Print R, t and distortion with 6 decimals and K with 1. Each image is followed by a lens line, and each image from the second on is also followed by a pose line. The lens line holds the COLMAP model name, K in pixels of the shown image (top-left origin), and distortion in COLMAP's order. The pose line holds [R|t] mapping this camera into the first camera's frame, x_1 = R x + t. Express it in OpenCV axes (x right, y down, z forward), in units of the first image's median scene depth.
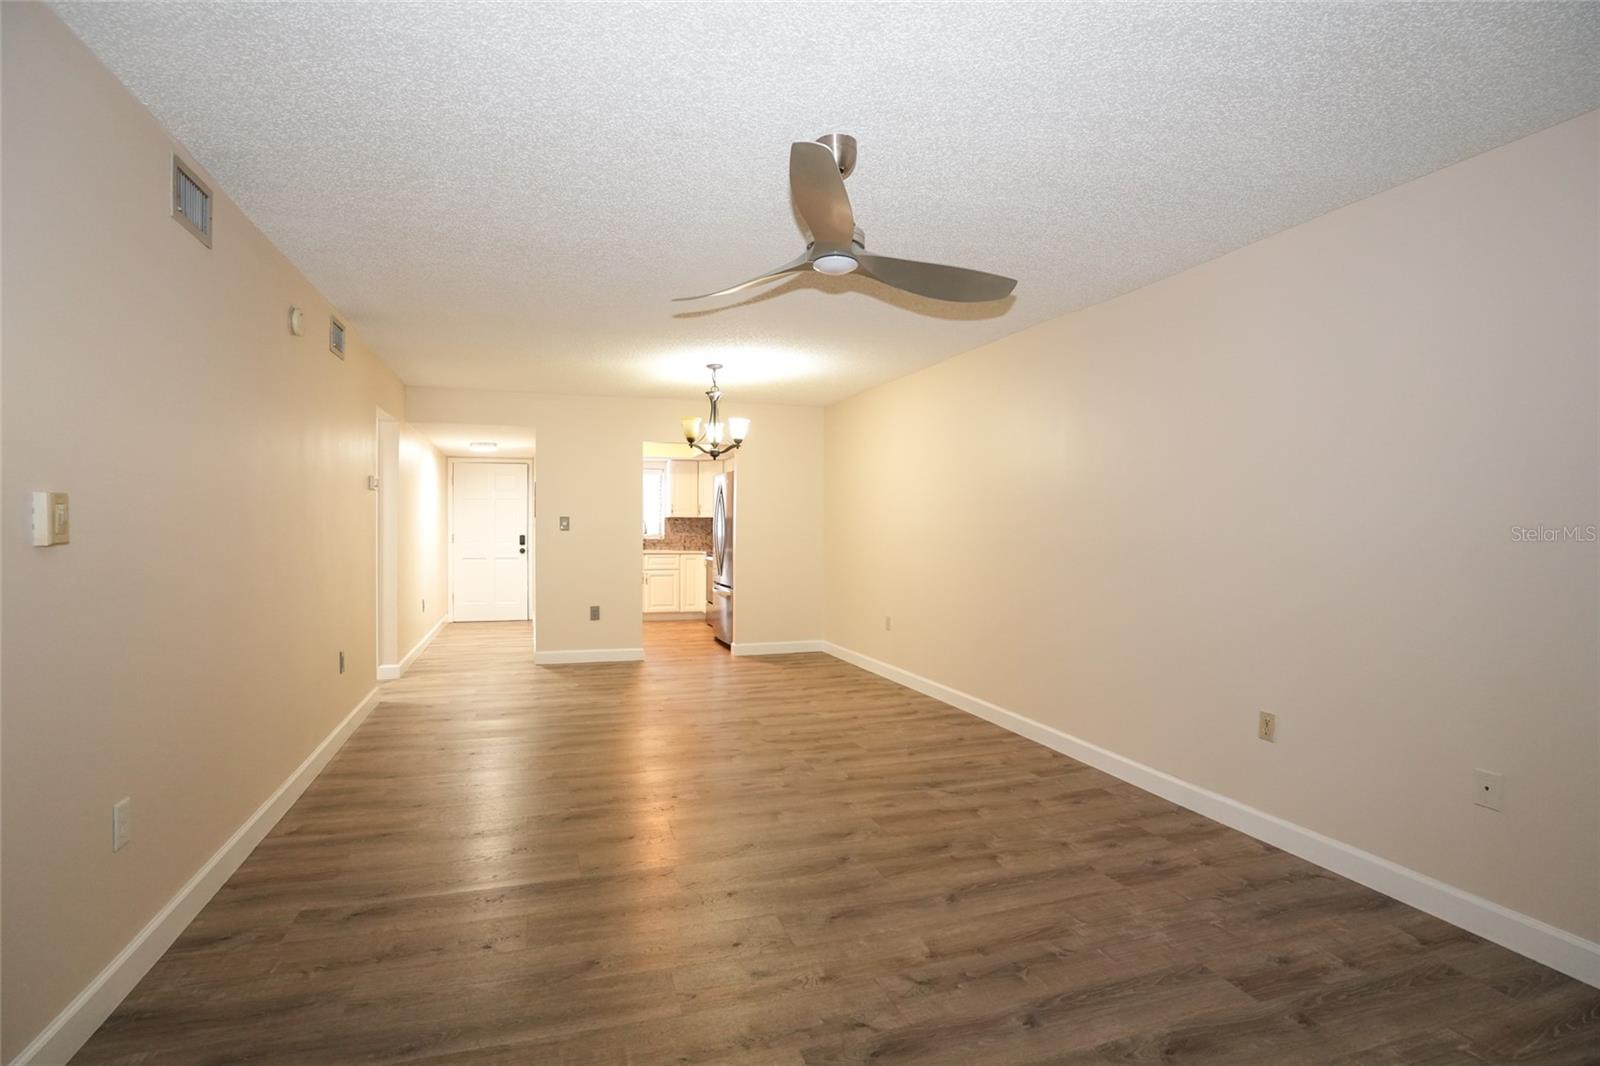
lens RADIAL K [[791.7, 0, 804.8], [0, 791.7, 530.5], [0, 0, 1]] dist [-0.014574, 0.003411]
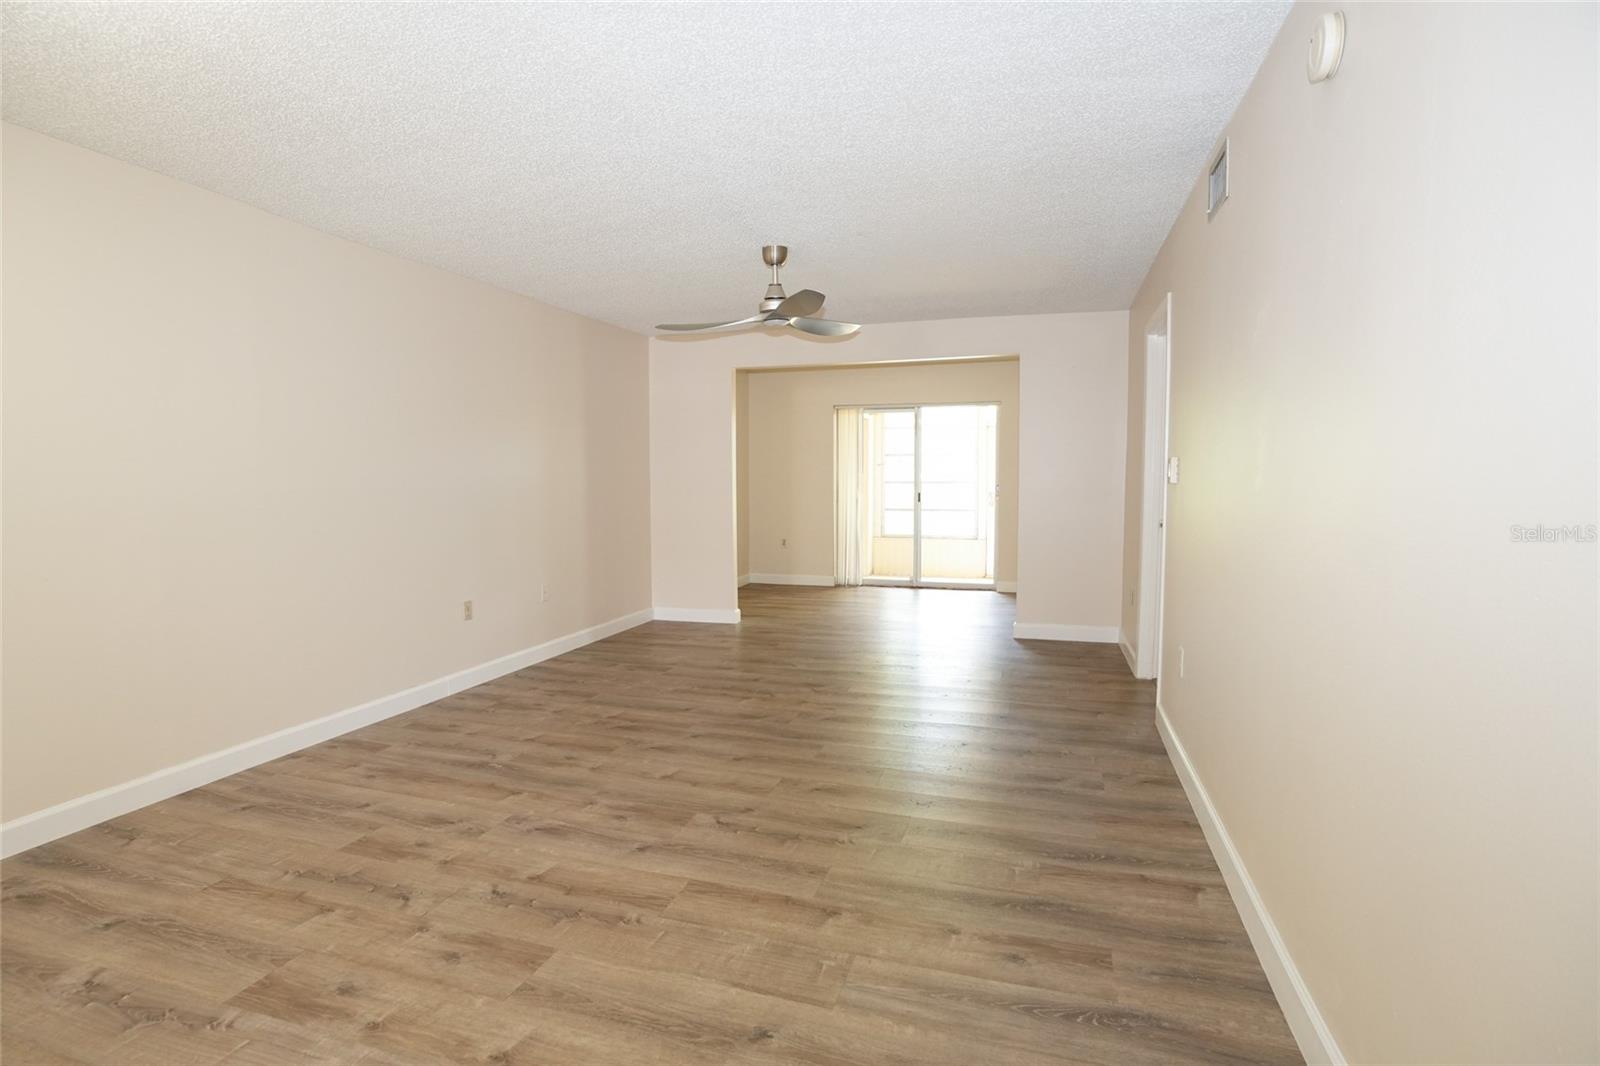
lens RADIAL K [[791.7, 0, 803.4], [0, 791.7, 534.9], [0, 0, 1]] dist [-0.014574, 0.003411]
pose [[-0.808931, -0.039880, 0.586549, -0.693010], [0.010180, 0.996597, 0.081800, -0.006490], [-0.587815, 0.072141, -0.805773, 1.597285]]
